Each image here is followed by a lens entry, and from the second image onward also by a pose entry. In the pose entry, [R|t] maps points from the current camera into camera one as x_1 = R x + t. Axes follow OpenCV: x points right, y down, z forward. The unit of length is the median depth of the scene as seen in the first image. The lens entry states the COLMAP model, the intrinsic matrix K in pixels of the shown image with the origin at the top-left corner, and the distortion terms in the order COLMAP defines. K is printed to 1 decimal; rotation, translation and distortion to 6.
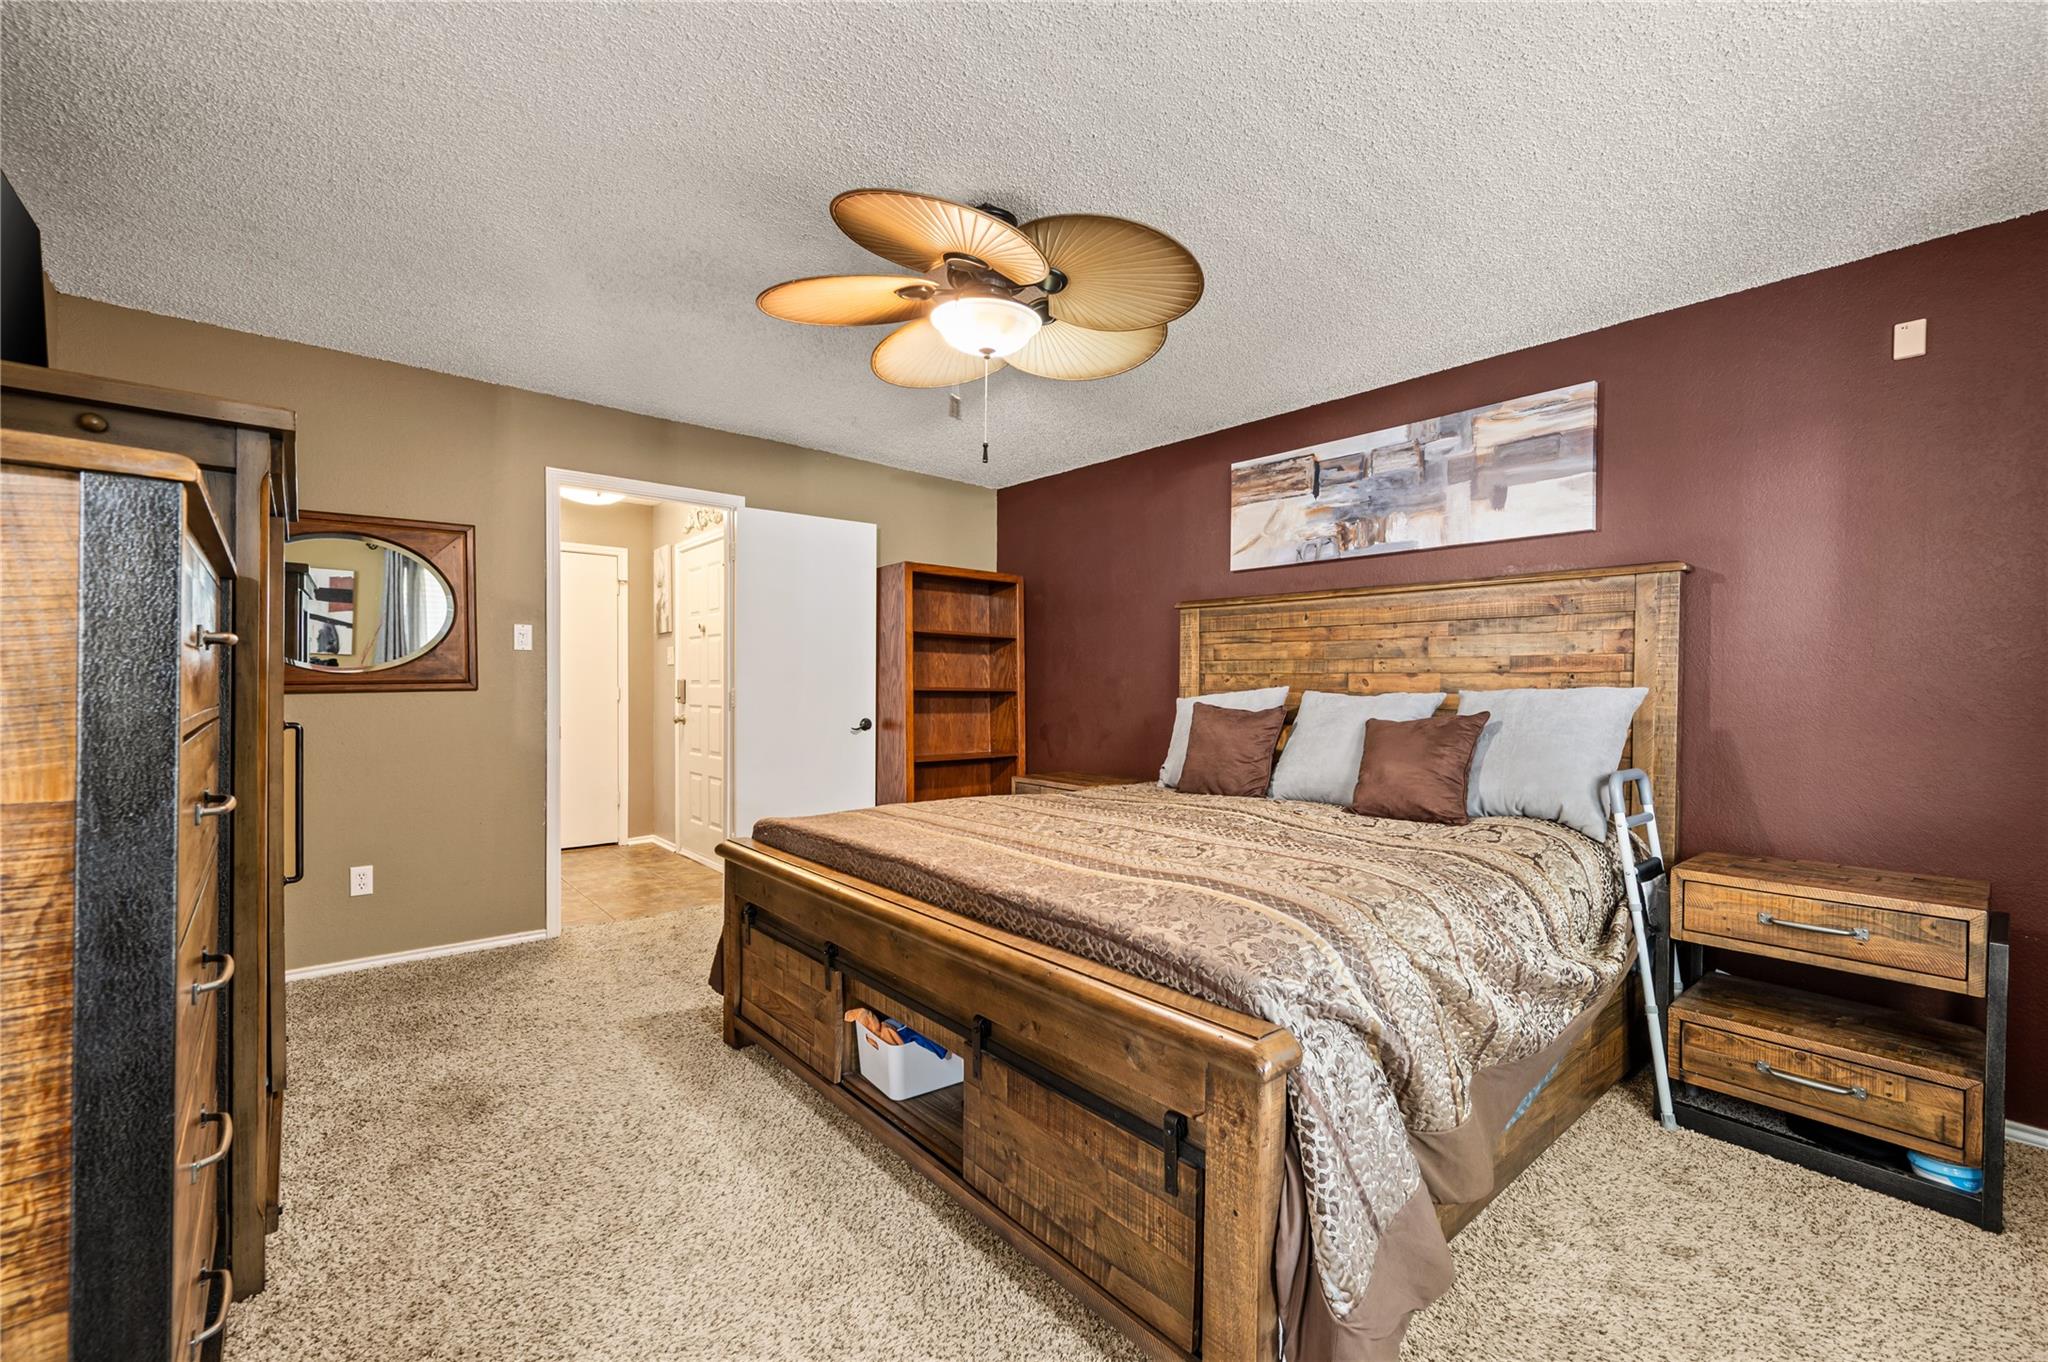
lens RADIAL K [[812.2, 0, 1027.0], [0, 812.2, 684.0], [0, 0, 1]] dist [-0.003206, 0.000275]
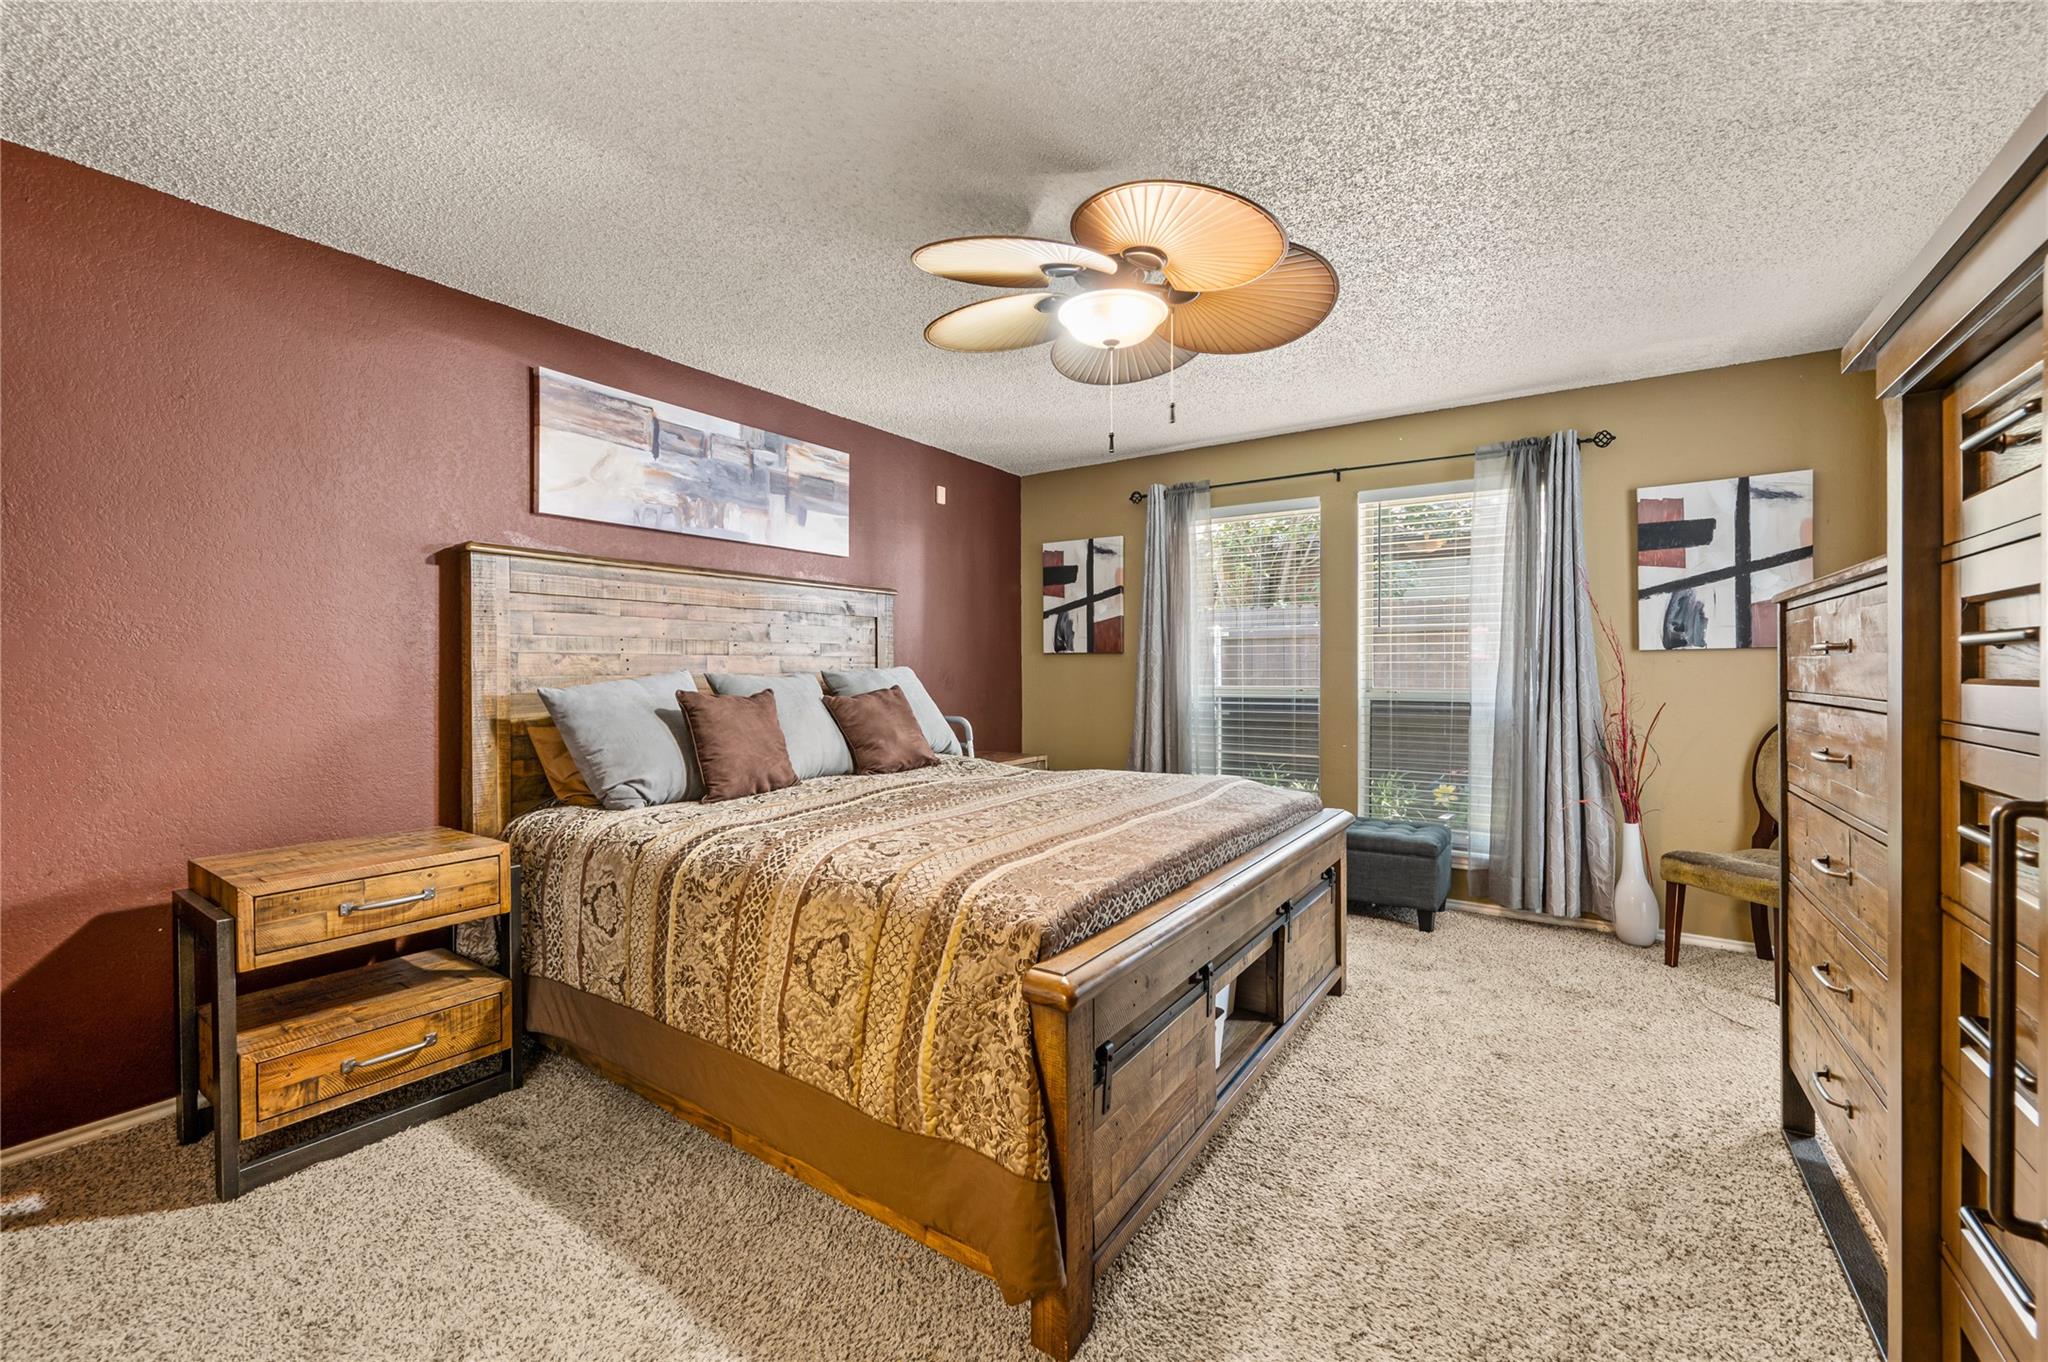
lens RADIAL K [[812.2, 0, 1026.9], [0, 812.2, 671.7], [0, 0, 1]] dist [-0.003206, 0.000275]
pose [[-0.224342, -0.009607, 0.974463, -0.638889], [0.003715, 0.999936, 0.010713, -0.002334], [-0.974503, 0.006024, -0.224292, 0.839439]]
